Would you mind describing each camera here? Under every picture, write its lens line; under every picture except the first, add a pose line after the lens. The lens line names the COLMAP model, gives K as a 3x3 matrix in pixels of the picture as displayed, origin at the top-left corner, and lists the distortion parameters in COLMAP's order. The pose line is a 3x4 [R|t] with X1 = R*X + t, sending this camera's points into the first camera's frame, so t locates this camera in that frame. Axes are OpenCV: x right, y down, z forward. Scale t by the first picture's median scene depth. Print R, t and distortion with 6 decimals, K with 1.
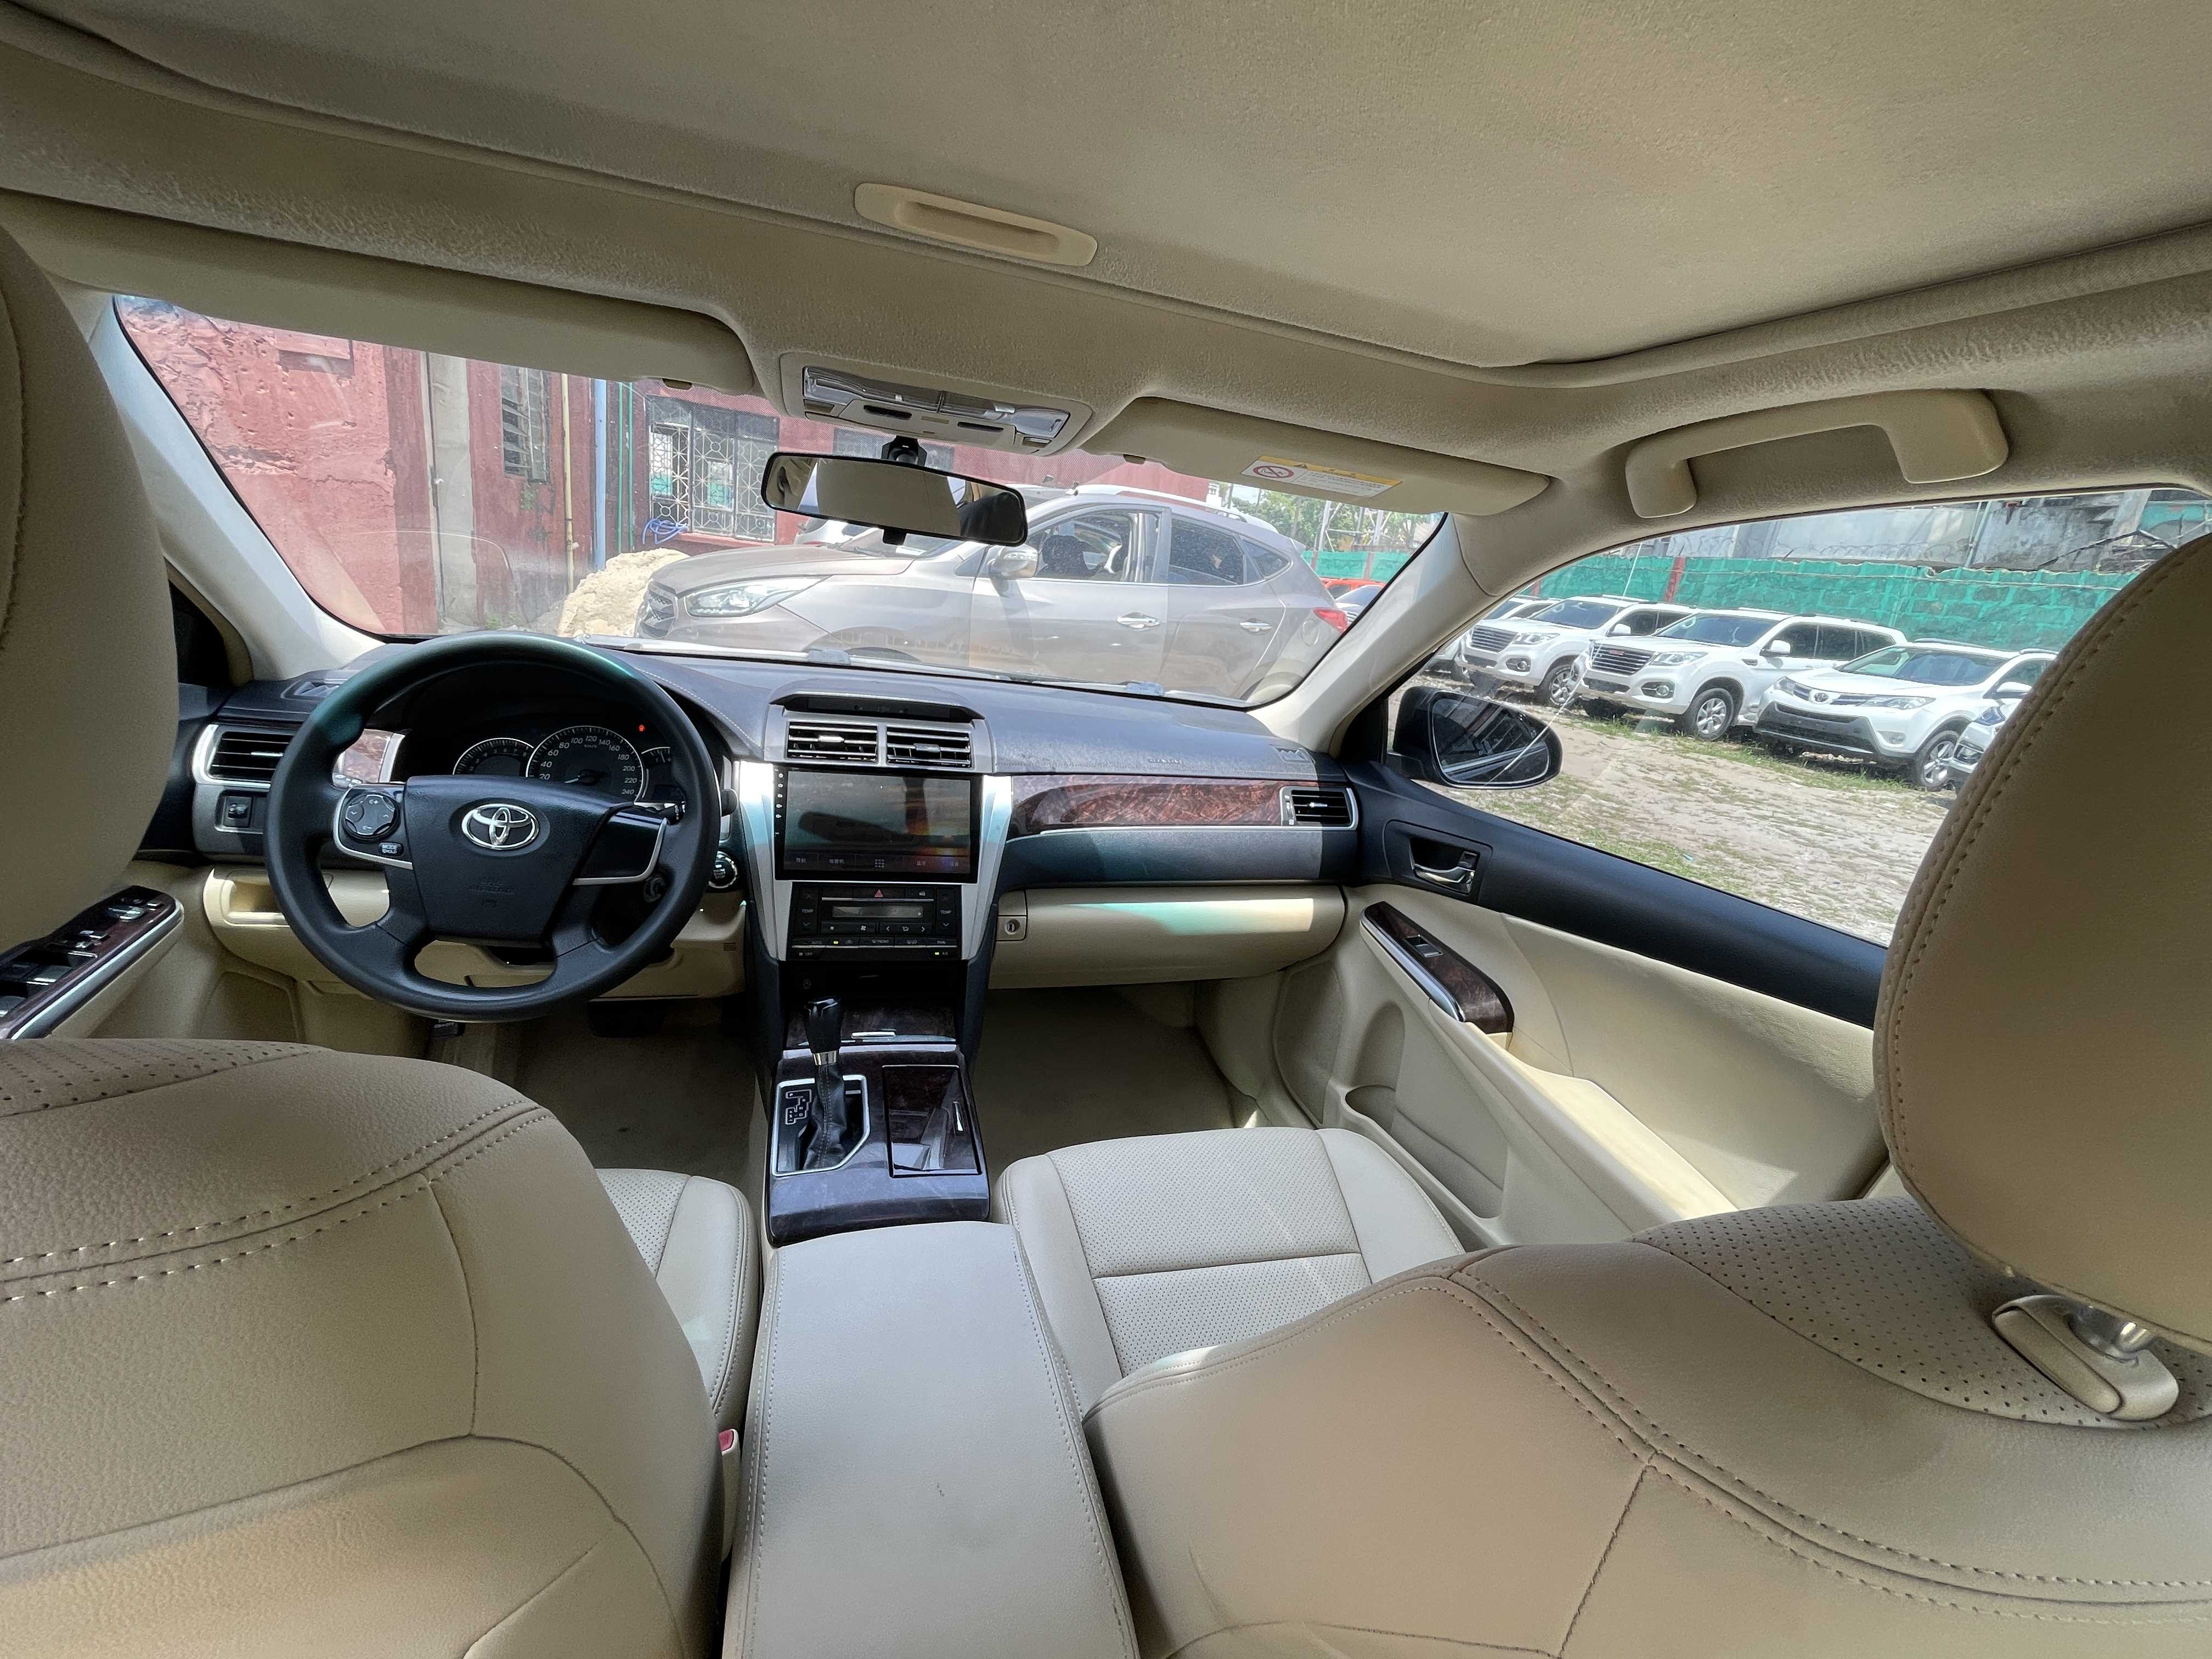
lens RADIAL K [[889.3, 0, 1107.6], [0, 889.3, 824.9], [0, 0, 1]] dist [-0.001354, -0.000183]
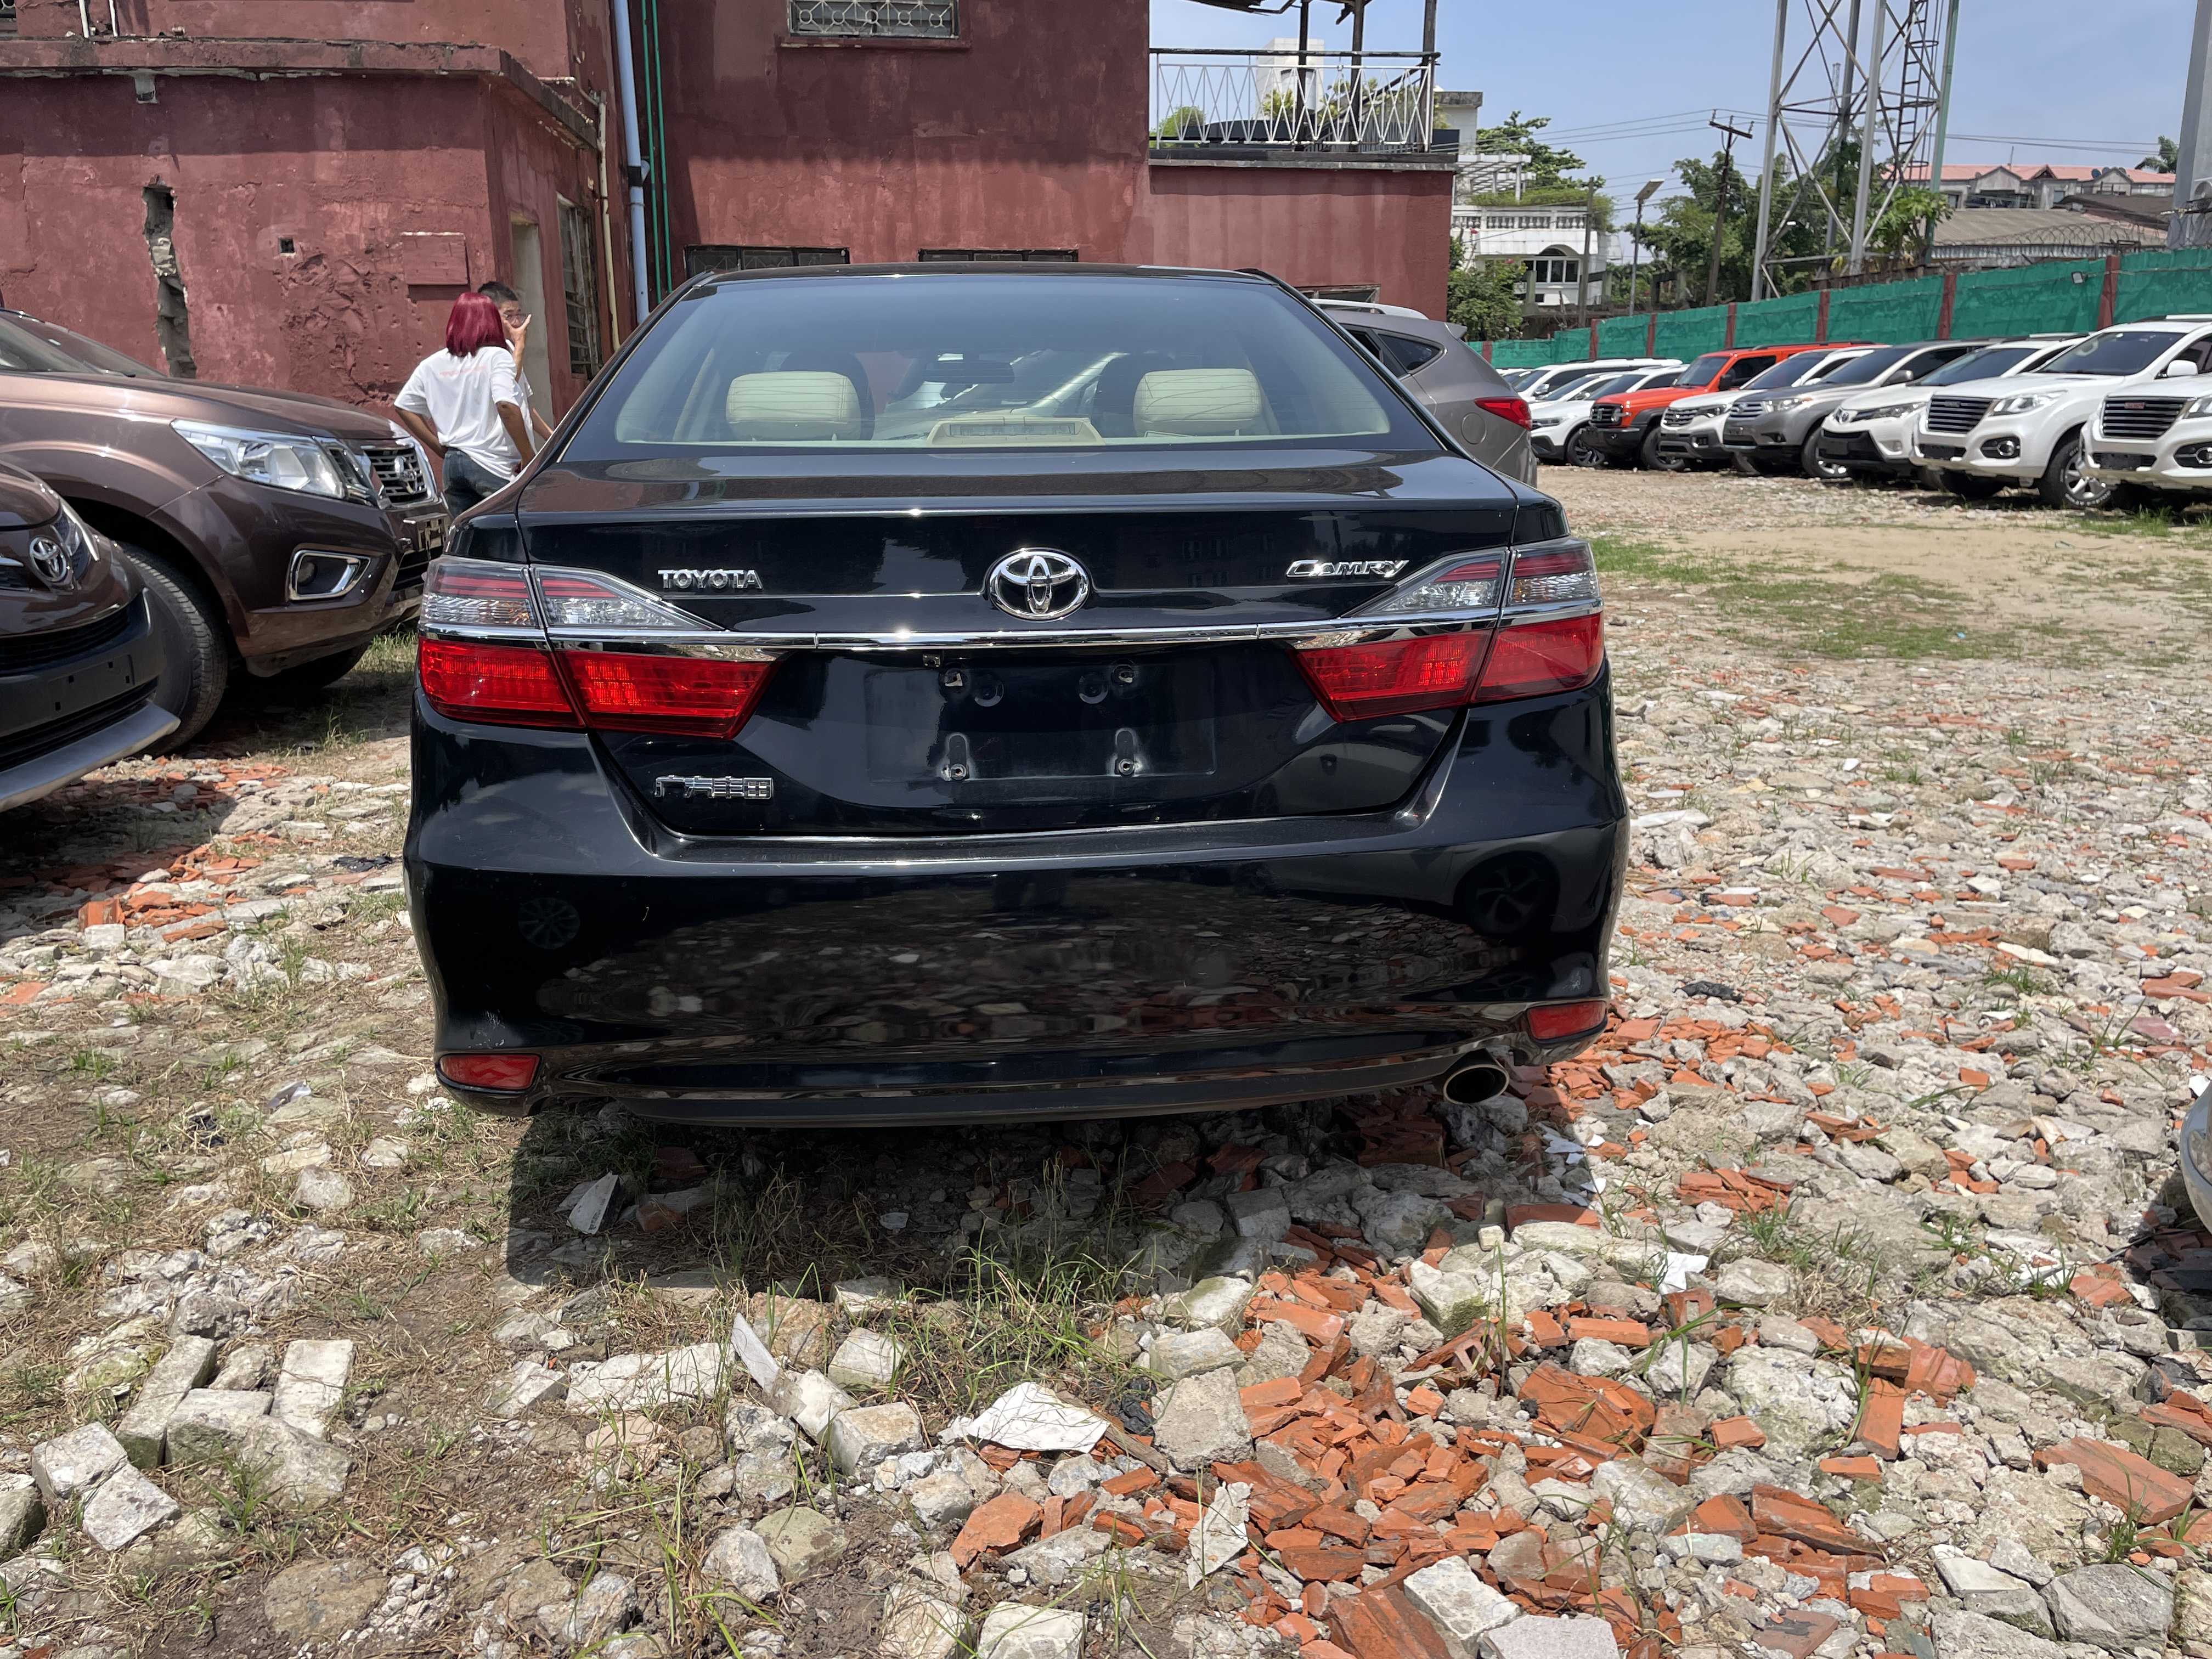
lens RADIAL K [[1715.8, 0, 1106.5], [0, 1715.8, 828.6], [0, 0, 1]] dist [0.037278, -0.036357]
pose [[0.976056, -0.079426, -0.202498, 0.095129], [0.071611, 0.996388, -0.045643, 0.103361], [0.205392, 0.030049, 0.978218, -0.320659]]
